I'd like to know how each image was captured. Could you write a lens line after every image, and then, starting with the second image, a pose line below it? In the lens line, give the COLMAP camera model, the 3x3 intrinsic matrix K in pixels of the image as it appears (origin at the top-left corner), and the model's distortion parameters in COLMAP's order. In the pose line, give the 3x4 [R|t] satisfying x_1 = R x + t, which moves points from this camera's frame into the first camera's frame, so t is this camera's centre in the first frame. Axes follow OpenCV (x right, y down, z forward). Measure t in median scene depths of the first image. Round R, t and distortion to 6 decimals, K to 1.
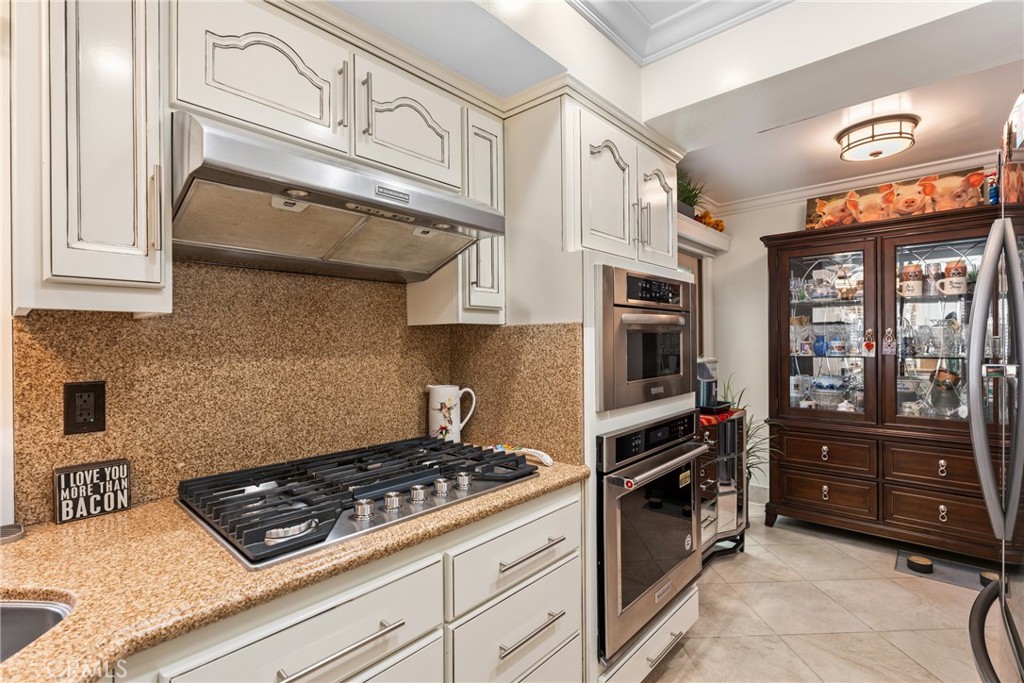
lens RADIAL K [[471.9, 0, 513.1], [0, 471.9, 341.2], [0, 0, 1]] dist [-0.000305, -0.000038]
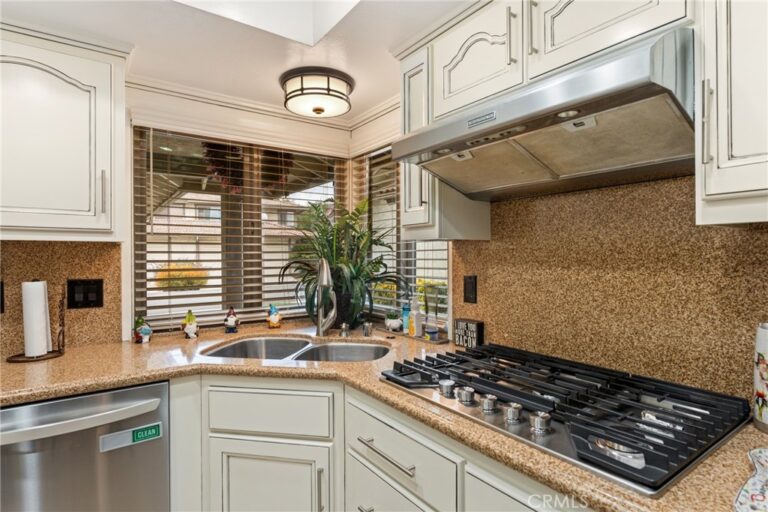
lens RADIAL K [[405.8, 0, 382.6], [0, 405.8, 257.5], [0, 0, 1]] dist [-0.012784, -0.000335]
pose [[-0.213925, 0.008957, -0.976809, 0.555661], [0.004516, 0.999956, 0.008181, 0.000331], [0.976840, -0.002662, -0.213956, 0.764531]]
